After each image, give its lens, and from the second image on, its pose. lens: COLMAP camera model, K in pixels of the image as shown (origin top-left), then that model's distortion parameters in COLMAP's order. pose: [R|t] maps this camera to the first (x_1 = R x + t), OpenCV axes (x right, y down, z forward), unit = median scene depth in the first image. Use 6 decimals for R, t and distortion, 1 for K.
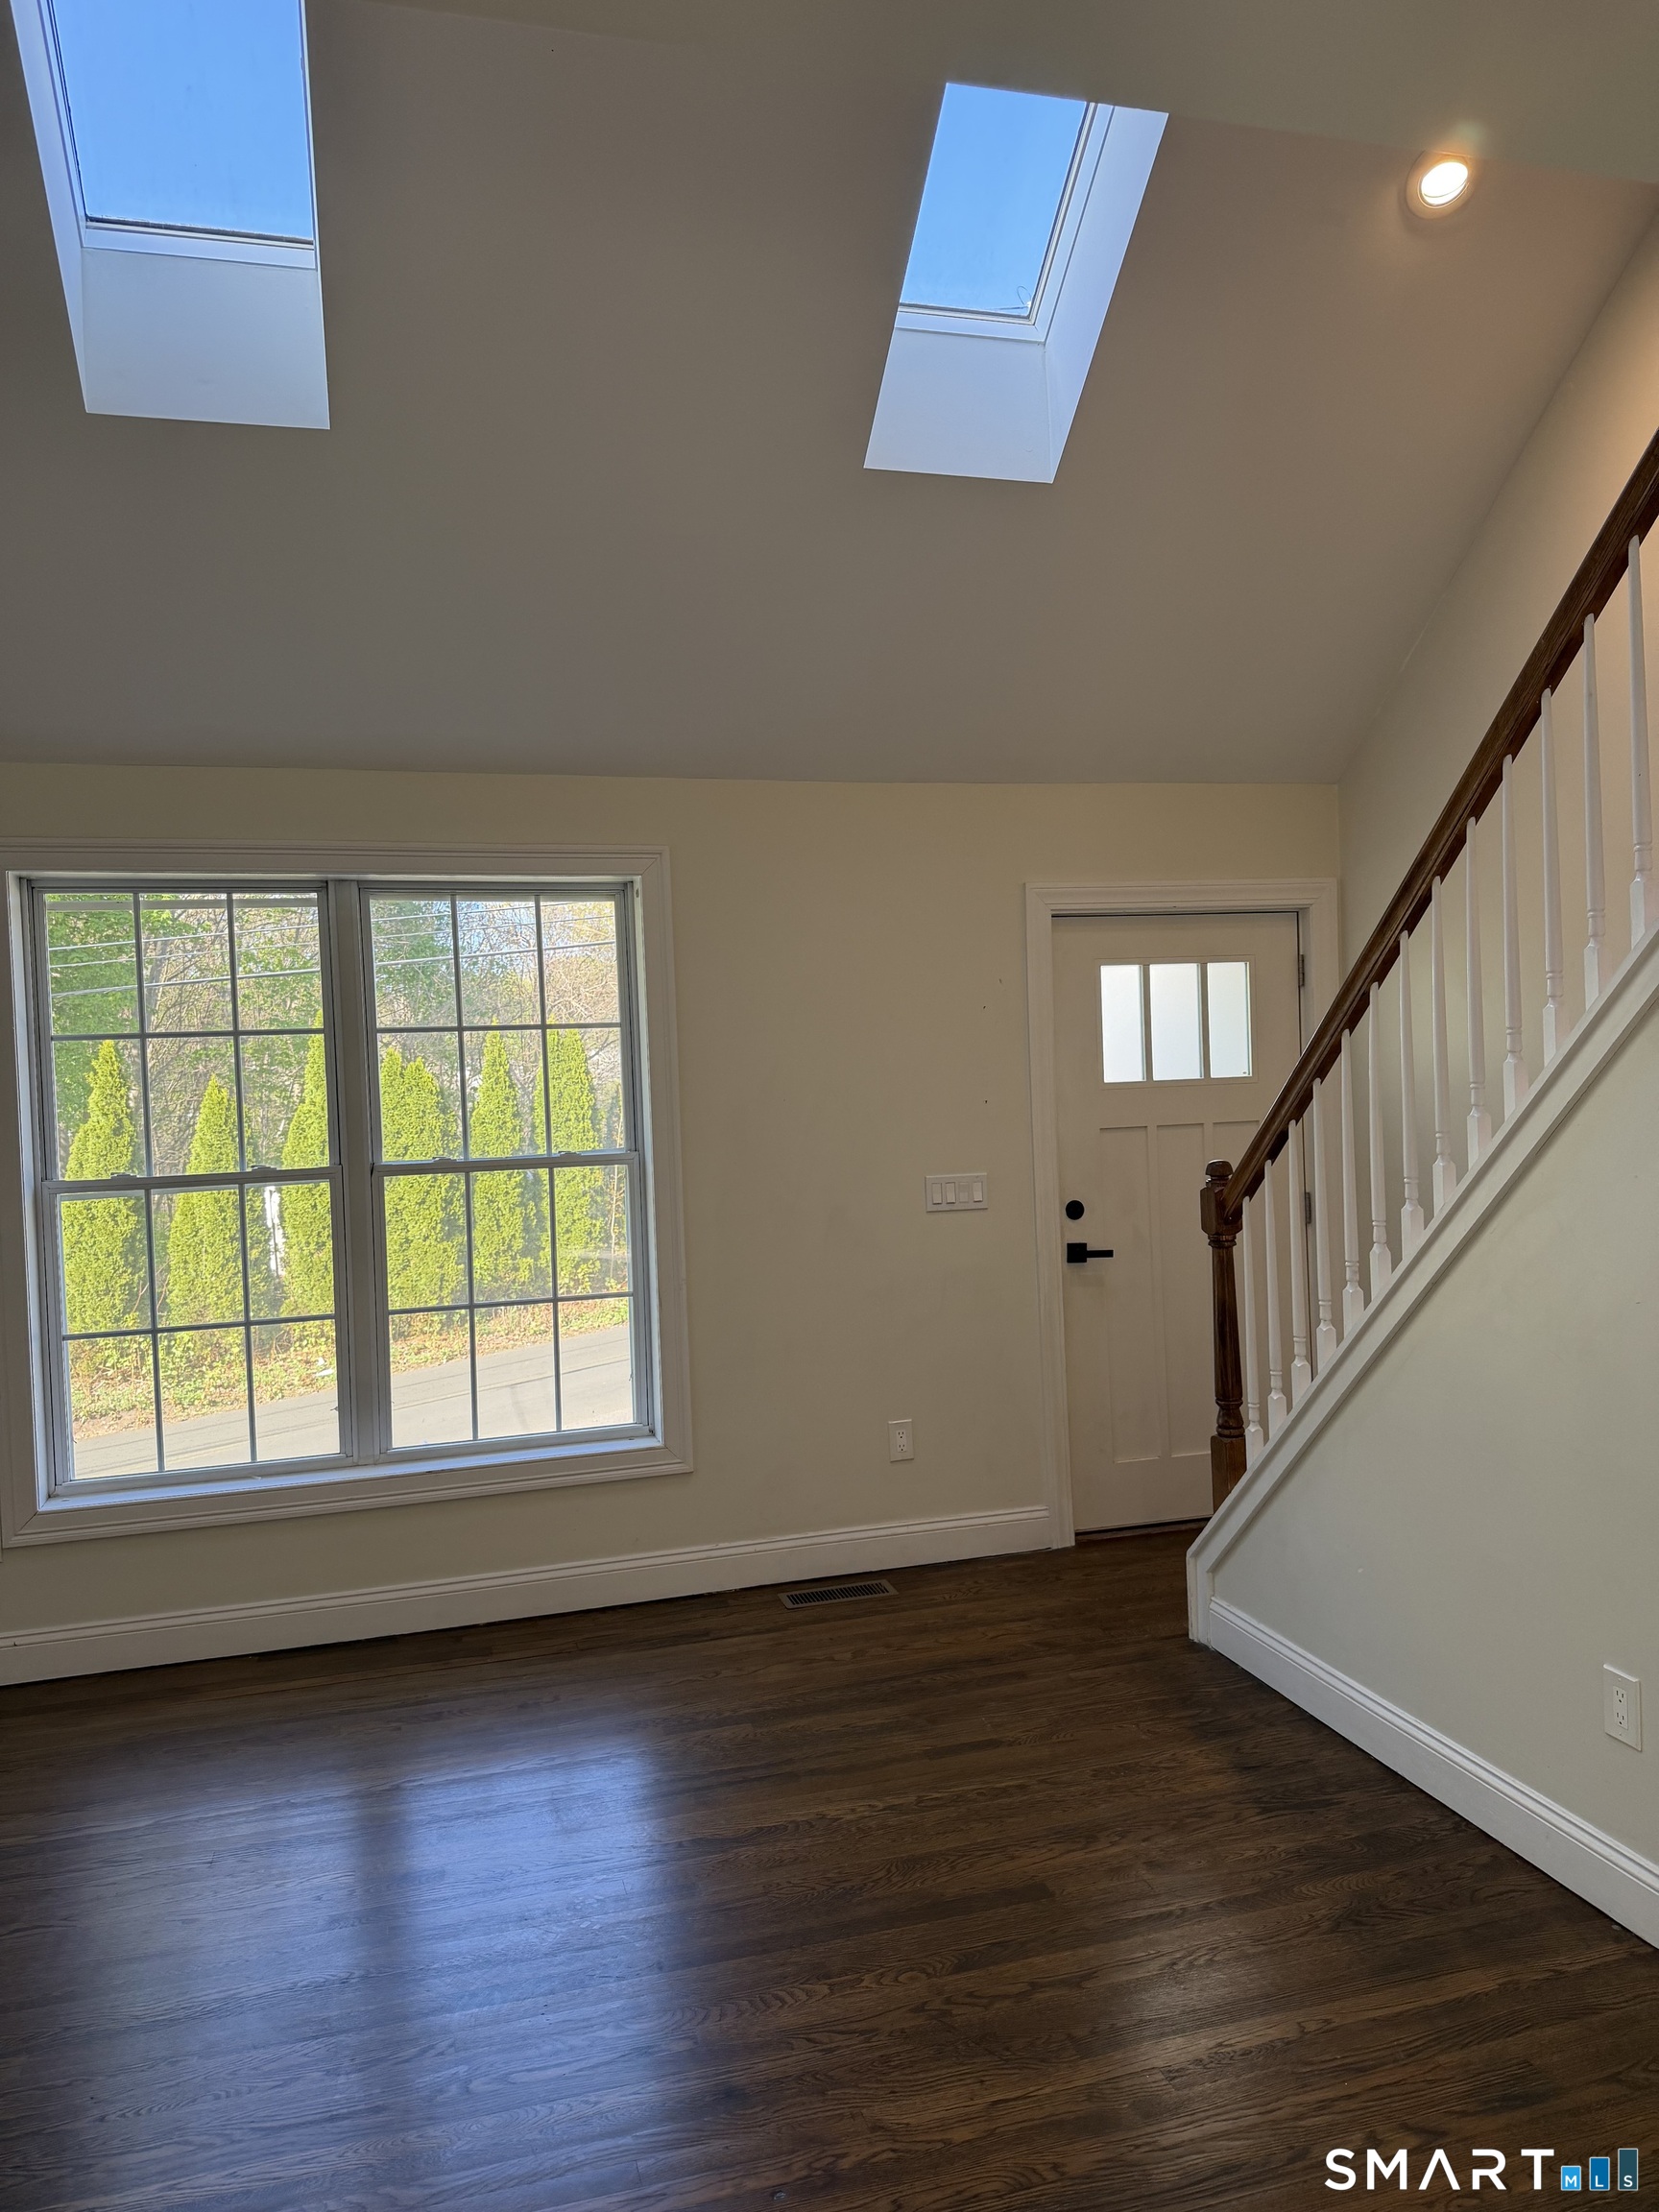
lens RADIAL K [[1538.7, 0, 844.1], [0, 1538.7, 1055.8], [0, 0, 1]] dist [0.043426, -0.059172]
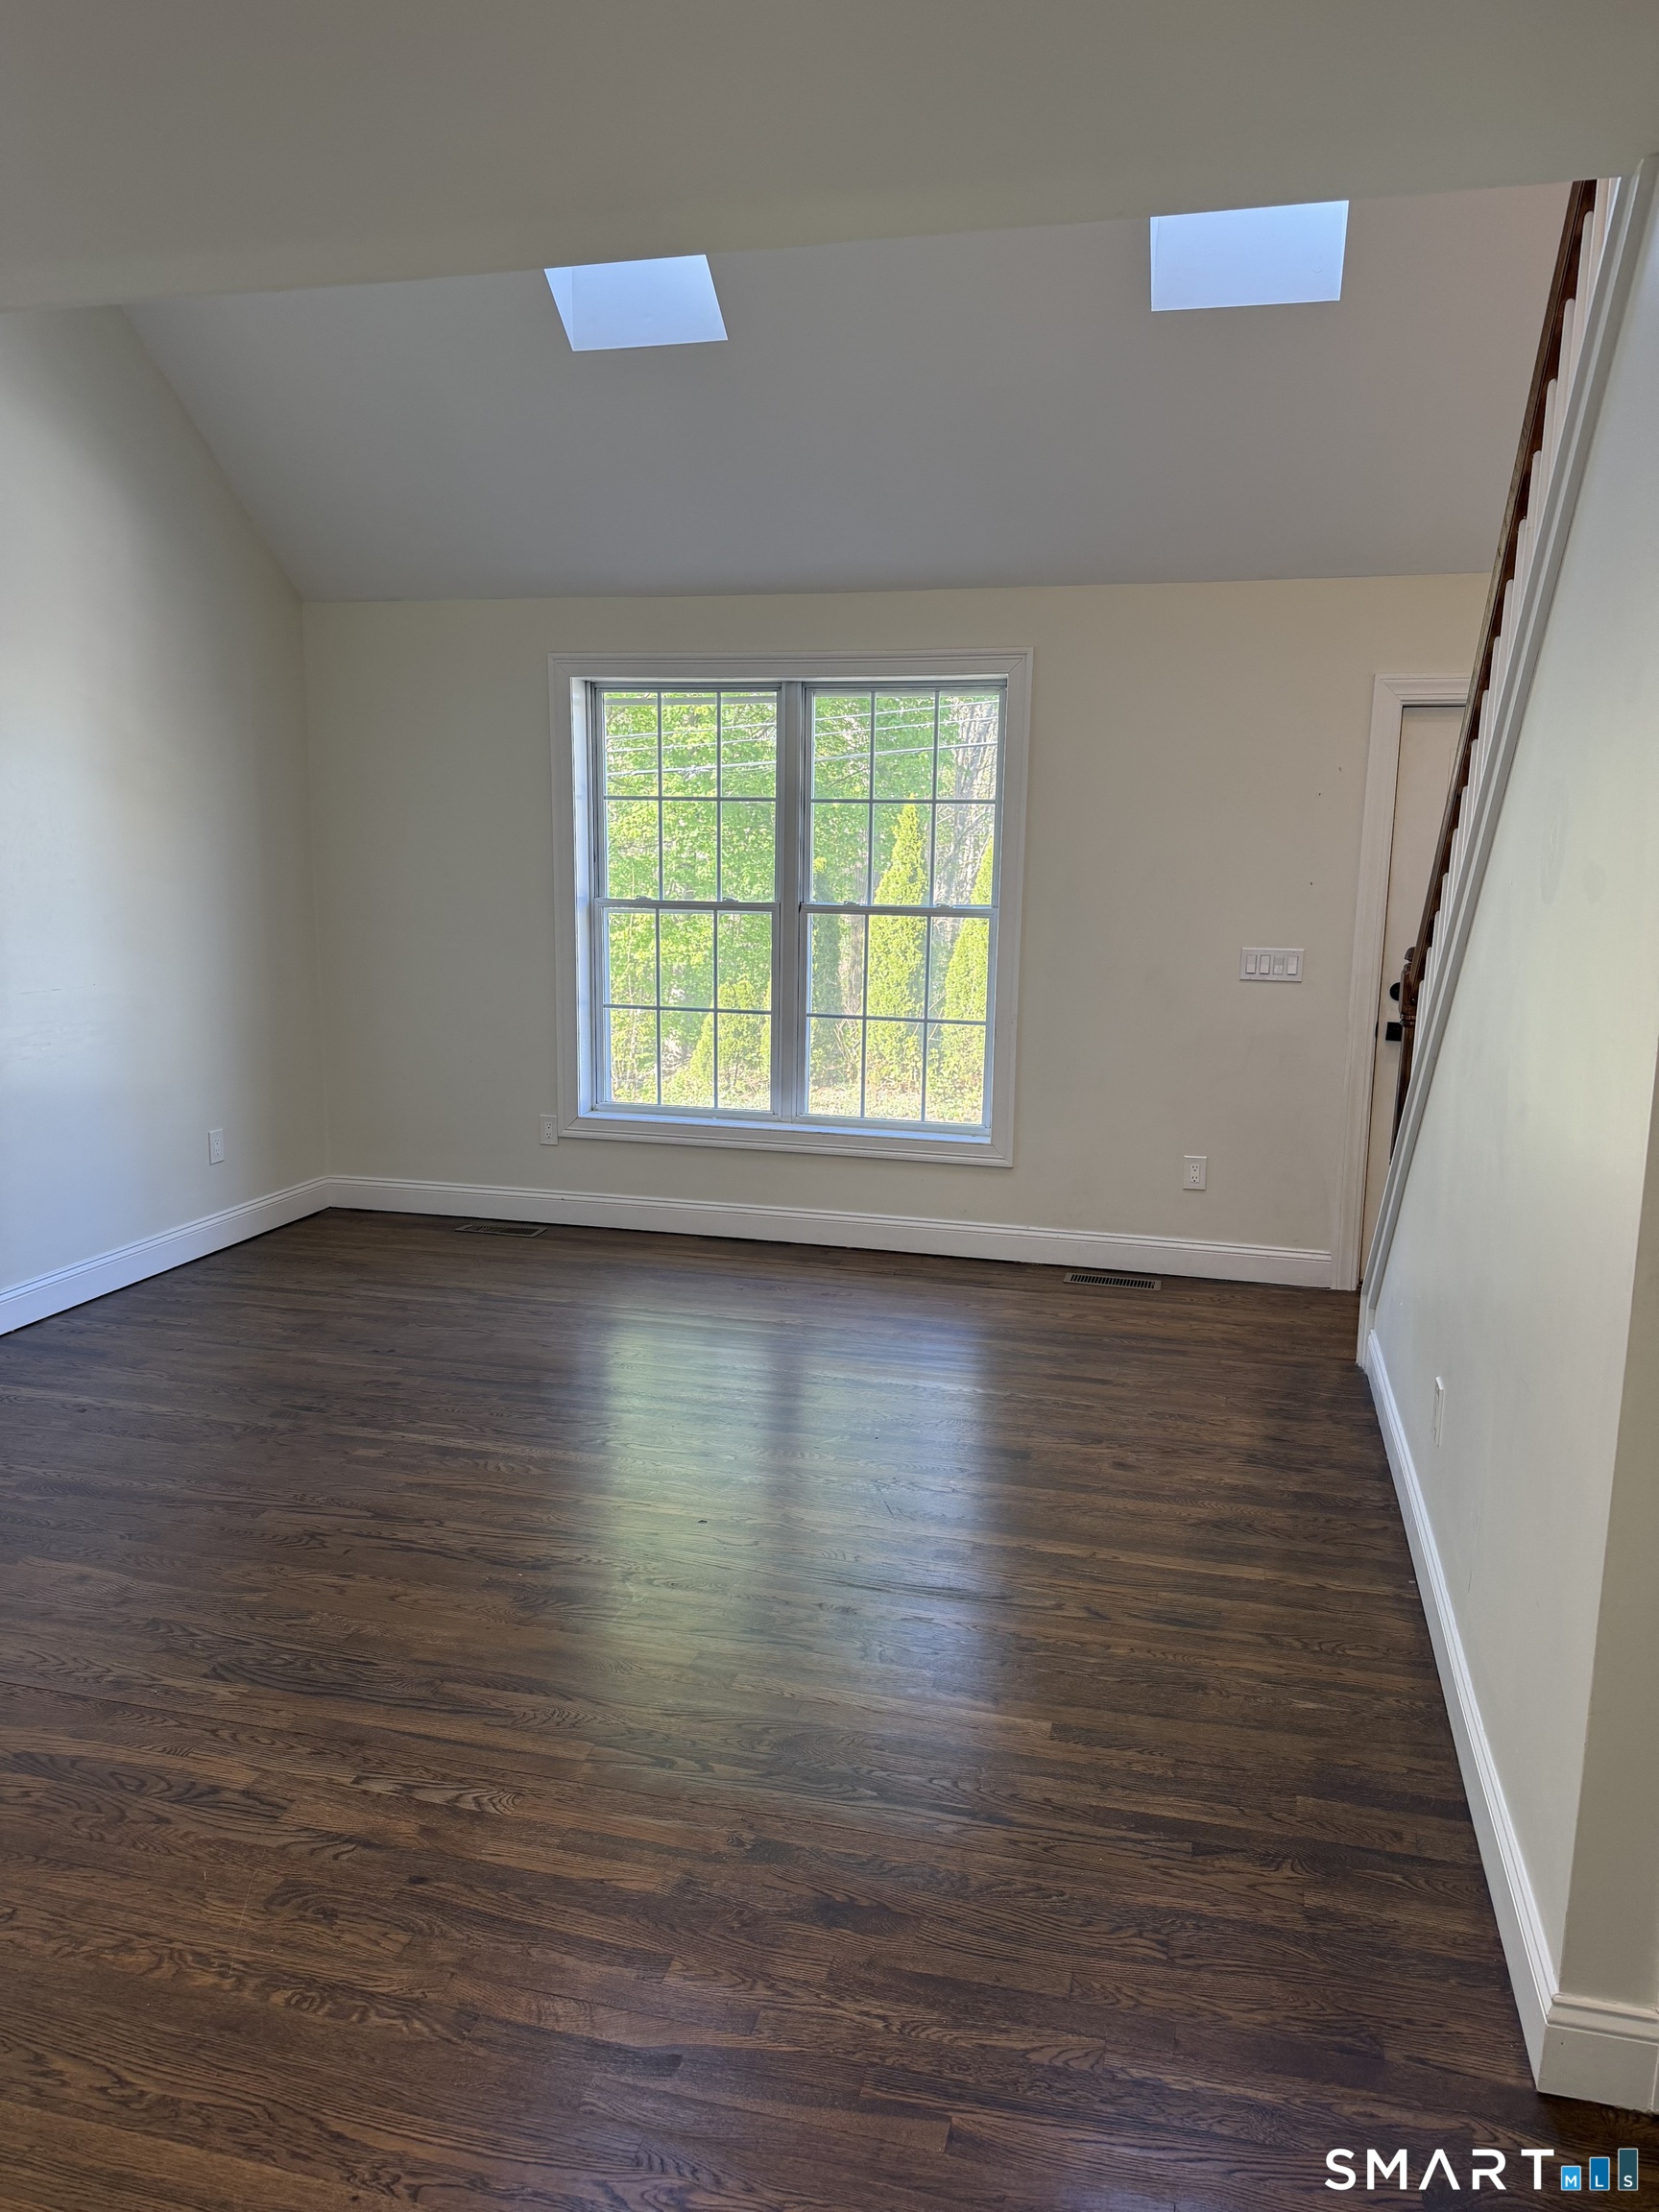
lens RADIAL K [[1538.7, 0, 832.4], [0, 1538.7, 1104.5], [0, 0, 1]] dist [0.043426, -0.059172]
pose [[0.856252, 0.132272, -0.499336, 0.412025], [-0.040523, 0.980881, 0.190344, -0.013298], [0.514966, -0.142747, 0.845241, -0.132784]]
